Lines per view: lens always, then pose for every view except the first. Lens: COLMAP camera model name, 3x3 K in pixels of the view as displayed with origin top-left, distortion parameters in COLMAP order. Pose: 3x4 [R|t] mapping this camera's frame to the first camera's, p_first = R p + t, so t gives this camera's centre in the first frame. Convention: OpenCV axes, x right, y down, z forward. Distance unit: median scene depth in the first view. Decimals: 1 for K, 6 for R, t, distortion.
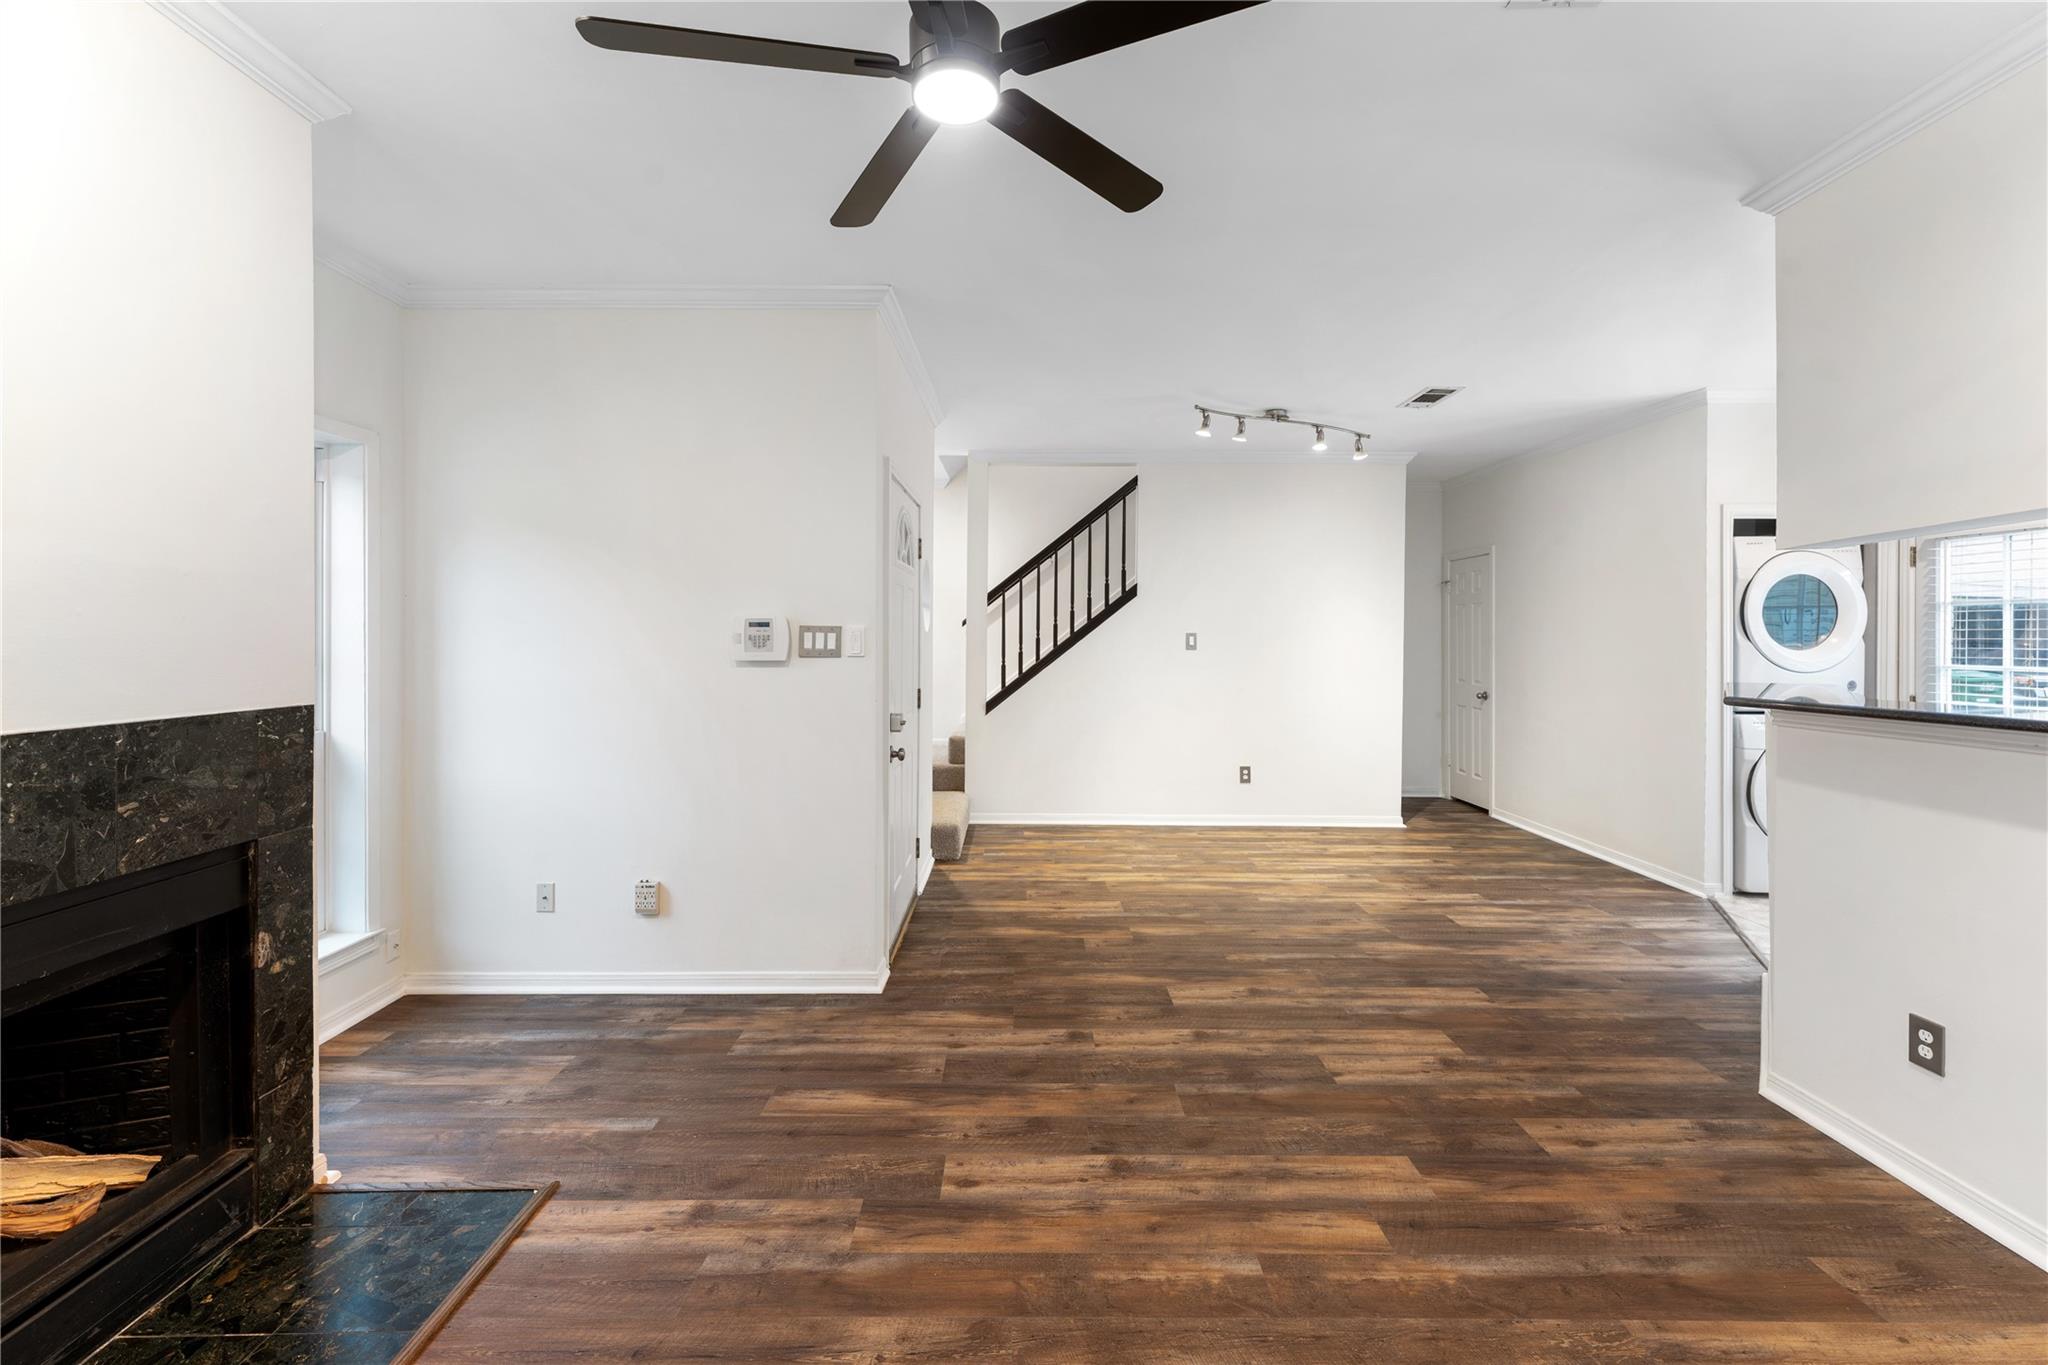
lens RADIAL K [[834.4, 0, 1022.5], [0, 834.4, 636.9], [0, 0, 1]] dist [0.000253, -0.000074]
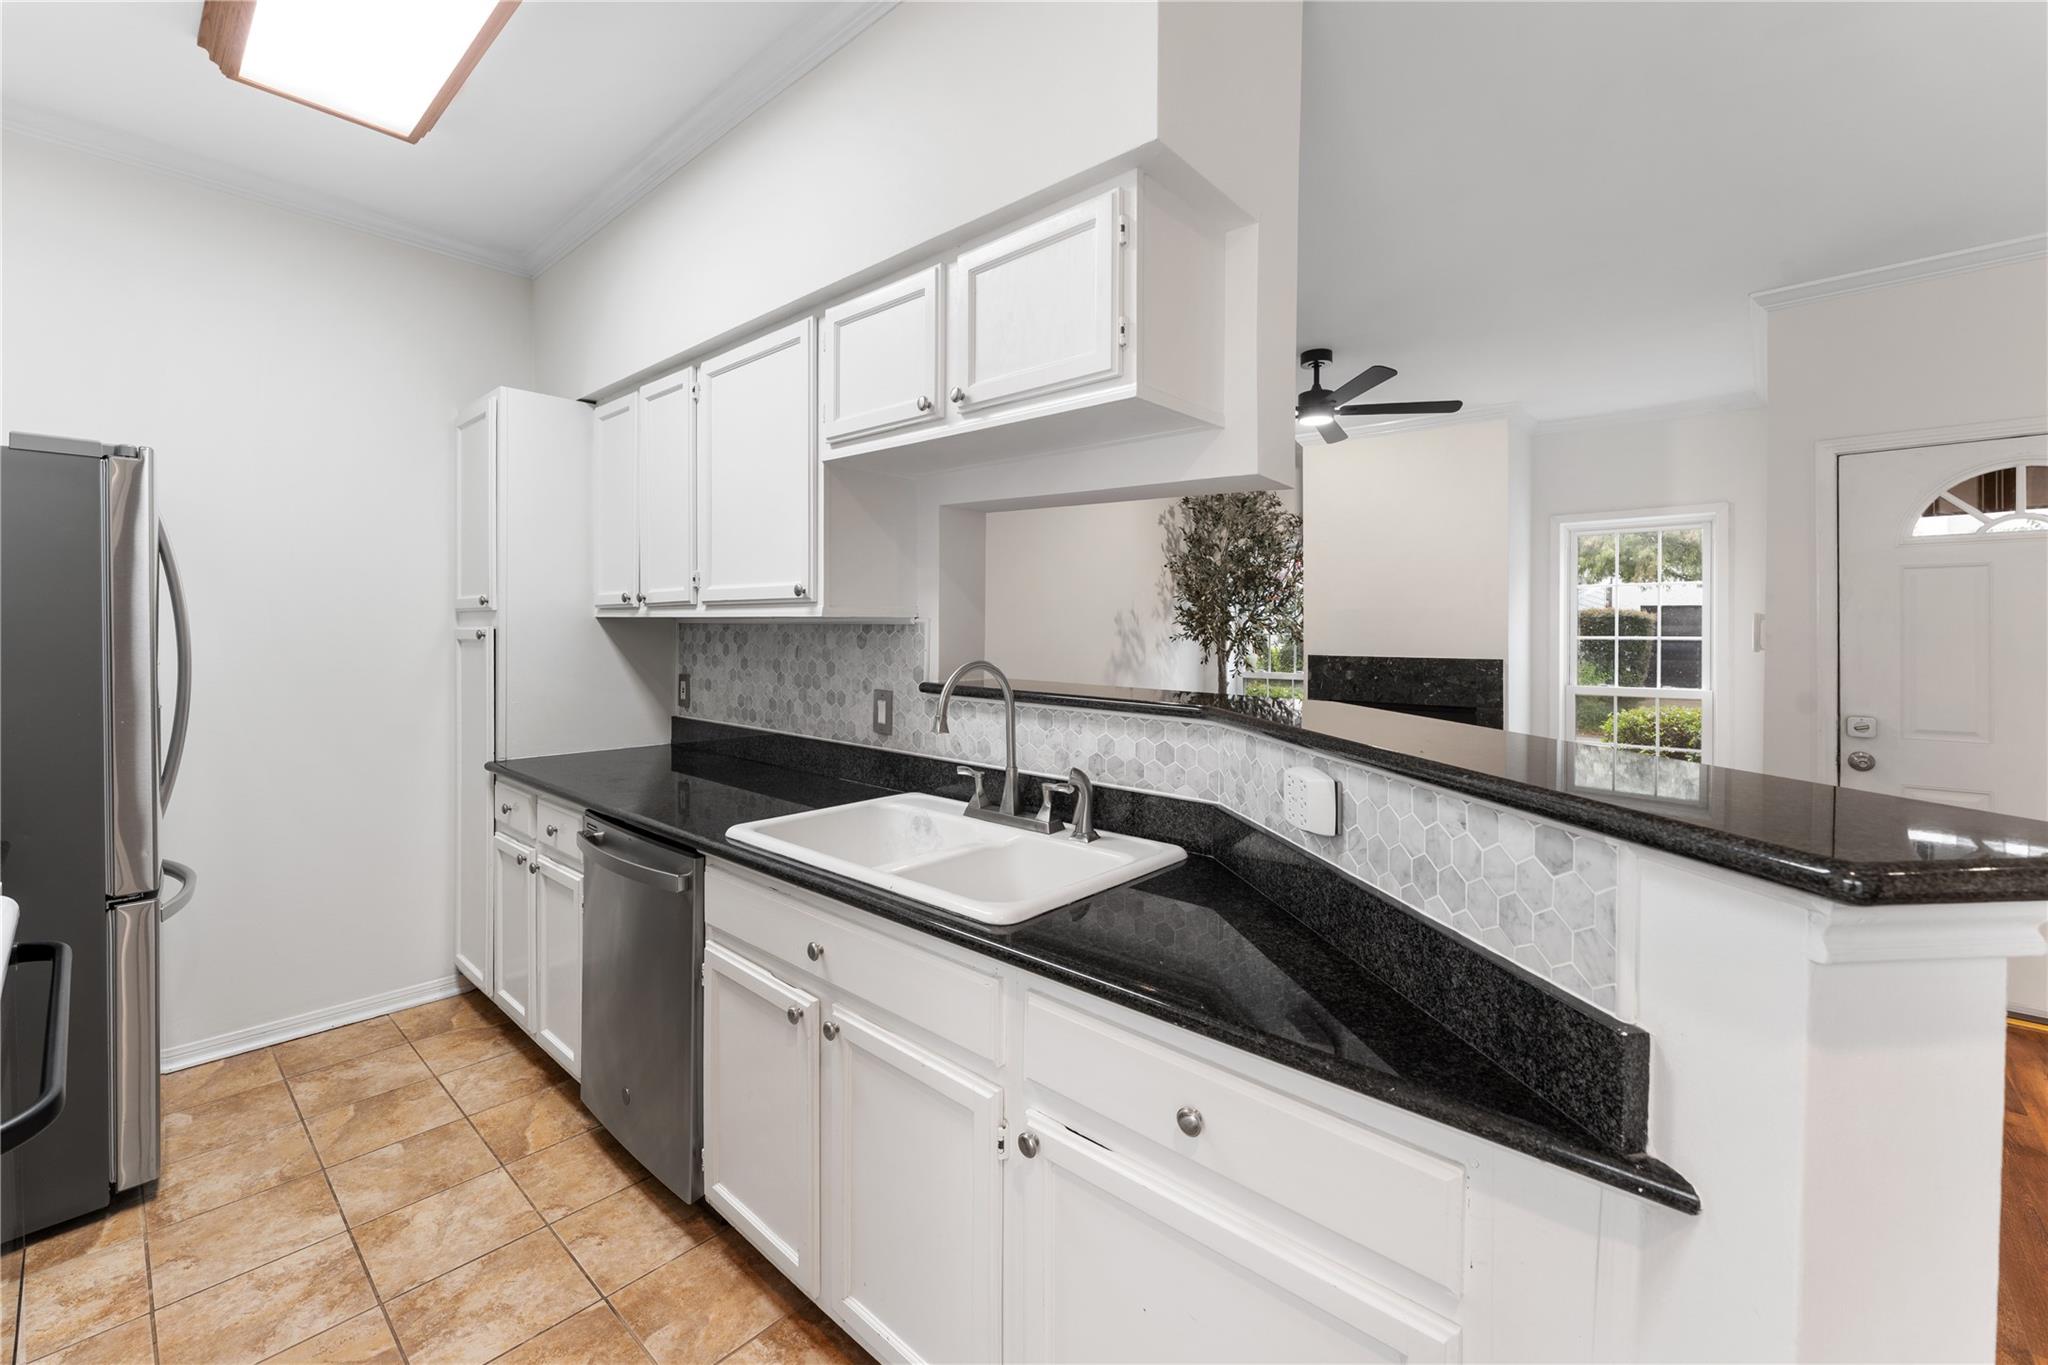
lens RADIAL K [[834.4, 0, 1010.6], [0, 834.4, 637.7], [0, 0, 1]] dist [0.000253, -0.000074]
pose [[-0.669794, -0.002660, -0.742542, 1.630620], [-0.009856, 0.999937, 0.005308, 0.016377], [0.742481, 0.010873, -0.669779, 1.330680]]
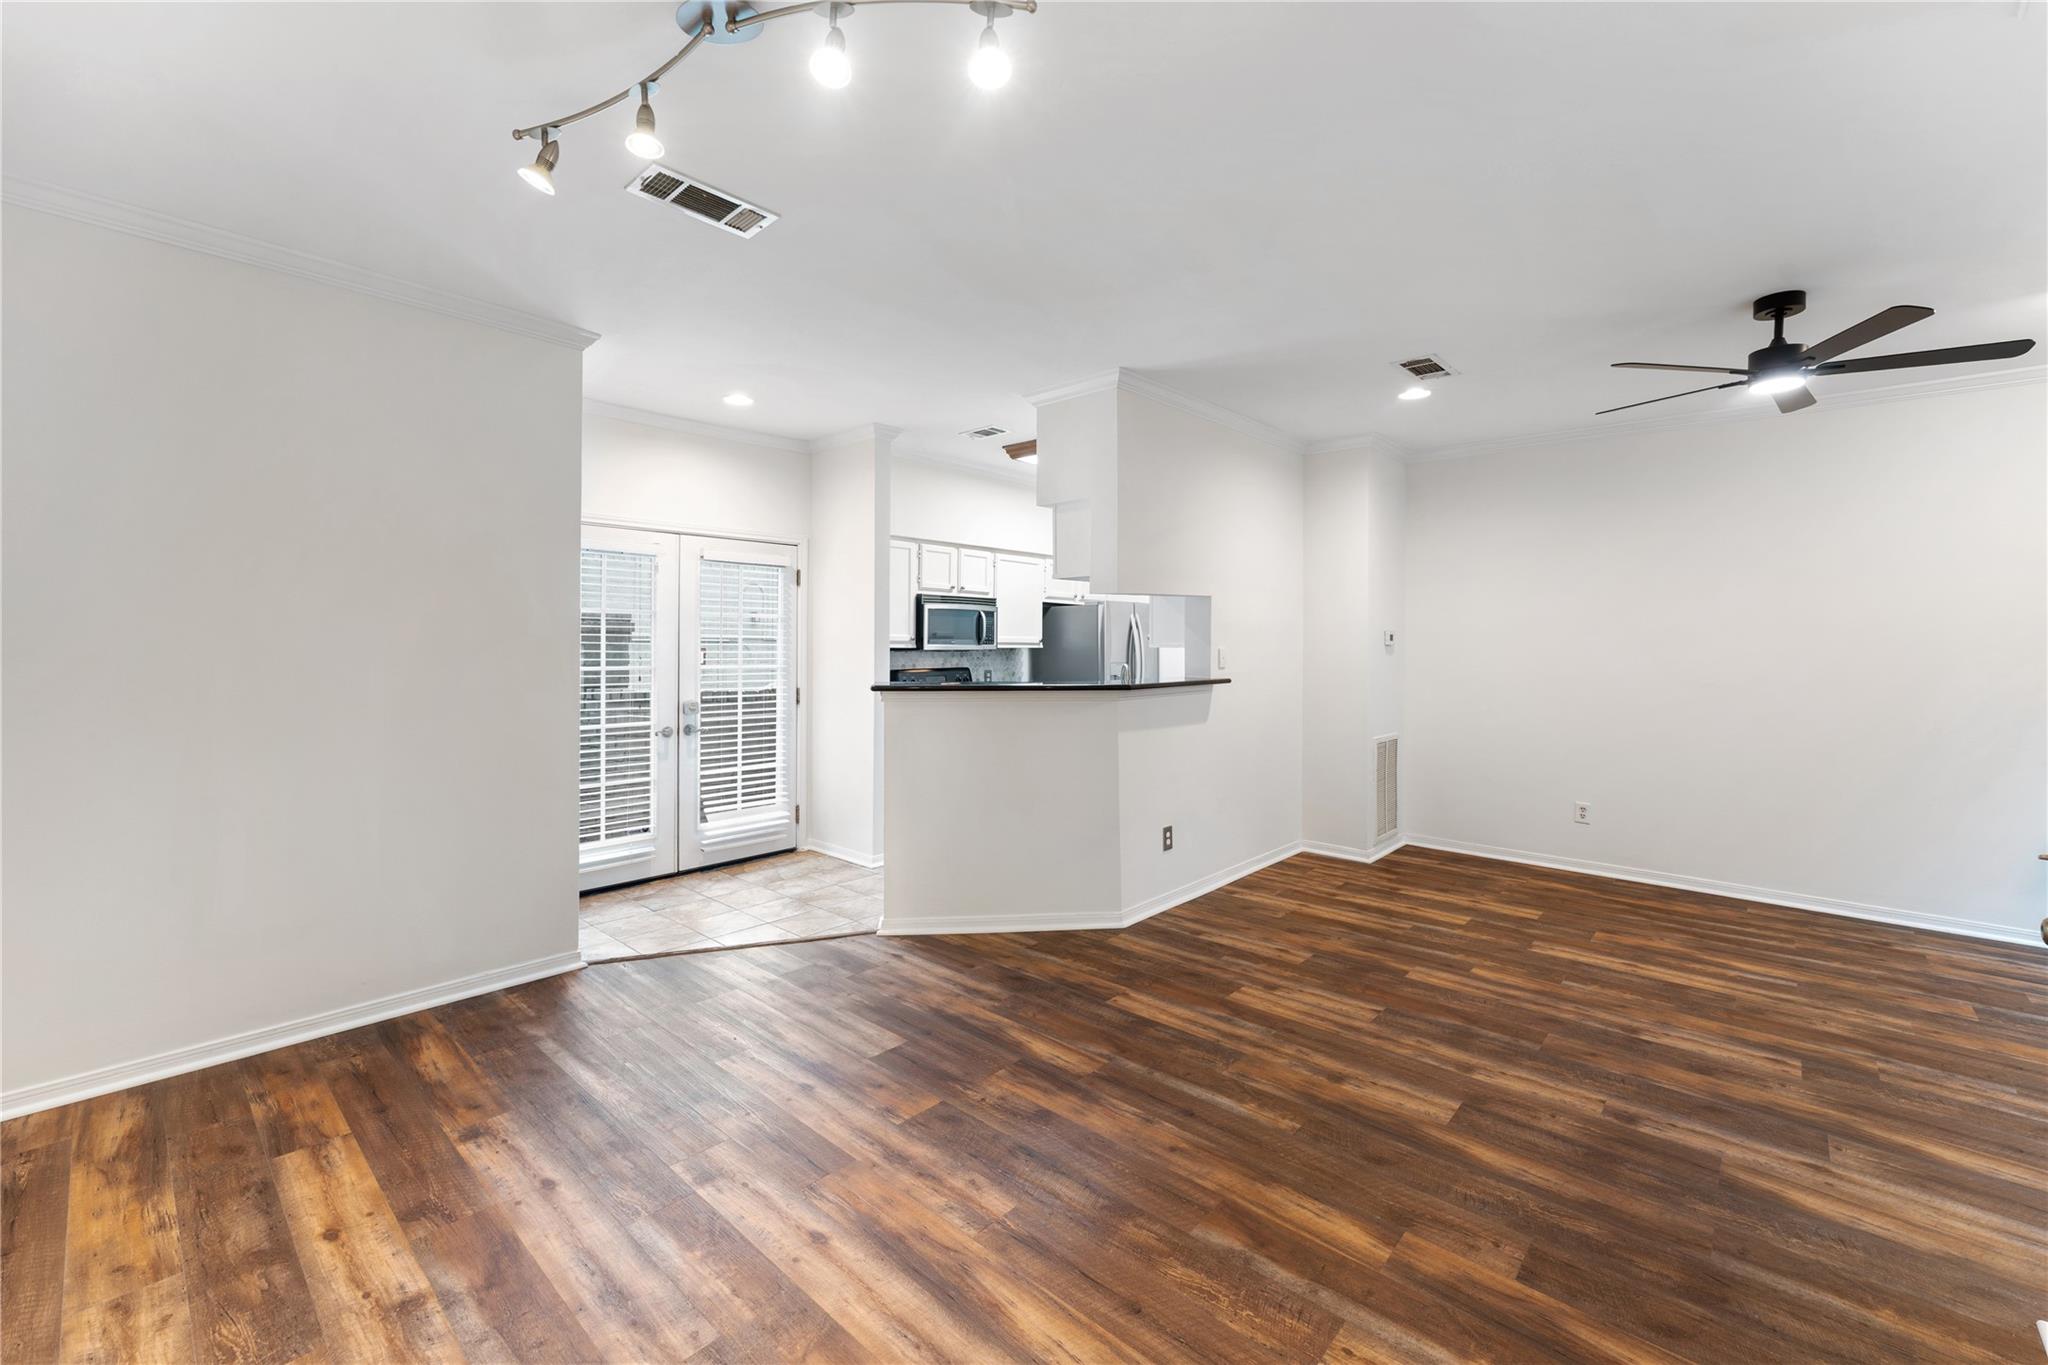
lens RADIAL K [[834.4, 0, 1024.7], [0, 834.4, 640.0], [0, 0, 1]] dist [0.000253, -0.000074]
pose [[-0.741587, -0.001365, 0.670855, -0.059798], [-0.008637, 0.999934, -0.007512, 0.002066], [-0.670801, -0.011365, -0.741551, 2.416912]]
